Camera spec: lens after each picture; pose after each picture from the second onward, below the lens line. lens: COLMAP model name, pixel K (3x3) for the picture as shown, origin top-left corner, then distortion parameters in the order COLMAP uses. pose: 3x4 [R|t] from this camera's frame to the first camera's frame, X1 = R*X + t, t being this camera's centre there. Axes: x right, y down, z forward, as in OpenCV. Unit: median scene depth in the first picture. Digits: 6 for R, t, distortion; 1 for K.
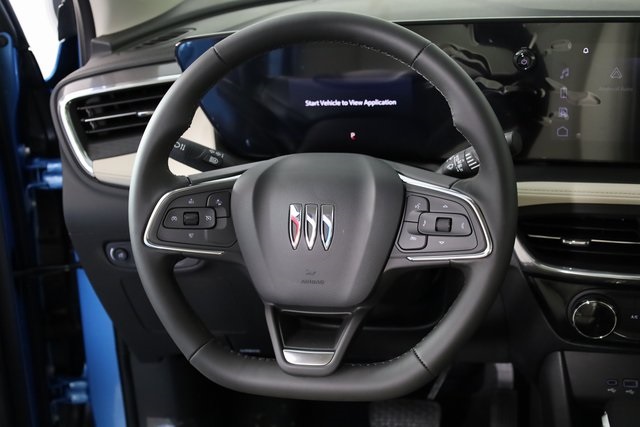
lens RADIAL K [[963.0, 0, 323.2], [0, 963.0, 218.8], [0, 0, 1]] dist [-0.000992, 0.000000]
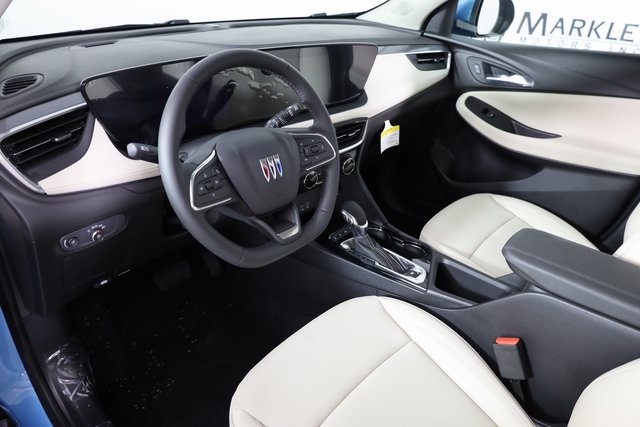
lens RADIAL K [[438.6, 0, 322.8], [0, 438.6, 214.5], [0, 0, 1]] dist [-0.006804, 0.007305]
pose [[0.515208, -0.350638, 0.782057, -0.625107], [0.232029, 0.935471, 0.266565, -0.104518], [-0.825060, 0.044124, 0.563320, 0.413778]]
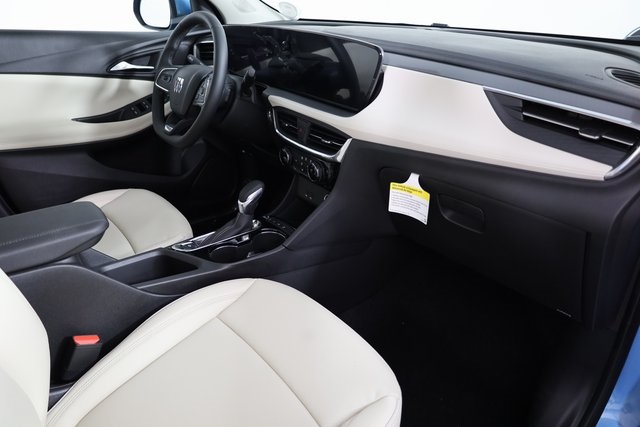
lens RADIAL K [[438.6, 0, 320.9], [0, 438.6, 217.5], [0, 0, 1]] dist [-0.006804, 0.007305]
pose [[0.766714, 0.350265, -0.538019, 1.117270], [-0.280333, 0.936593, 0.210254, -0.014467], [0.577549, -0.010380, 0.816290, 0.142242]]
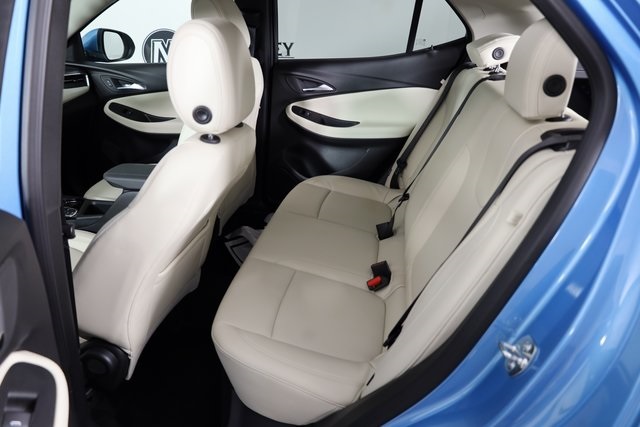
lens RADIAL K [[438.6, 0, 326.3], [0, 438.6, 215.8], [0, 0, 1]] dist [-0.006804, 0.007305]
pose [[-0.000644, -0.361885, 0.932223, -1.295069], [0.334110, 0.878574, 0.341290, 0.164729], [-0.942534, 0.311684, 0.120343, -0.308616]]
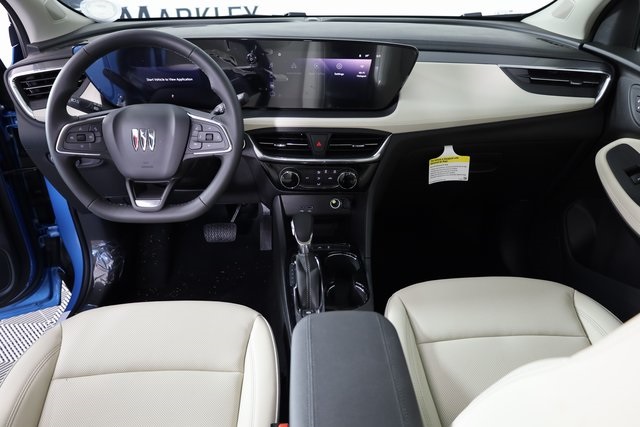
lens RADIAL K [[438.6, 0, 322.9], [0, 438.6, 216.5], [0, 0, 1]] dist [-0.006804, 0.007305]
pose [[0.967789, -0.067851, 0.242448, 0.112377], [0.027853, 0.985943, 0.164743, 0.024621], [-0.250218, -0.152683, 0.956075, -0.011123]]
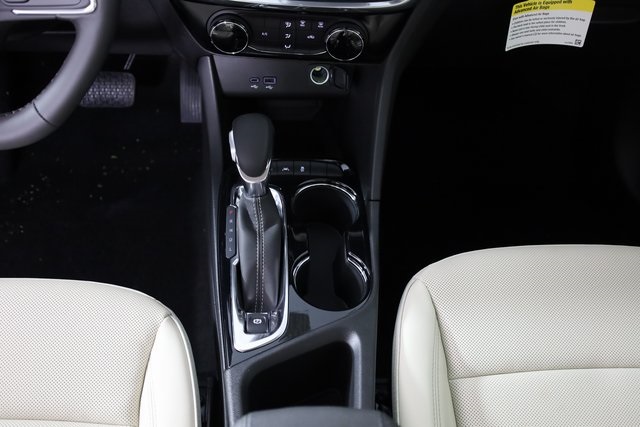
lens RADIAL K [[709.2, 0, 322.3], [0, 709.2, 217.2], [0, 0, 1]] dist [0.001342, 0.000000]
pose [[0.964562, -0.105514, 0.241843, 0.181572], [-0.024735, 0.876369, 0.481004, -0.120422], [-0.262696, -0.469940, 0.842702, 0.203726]]
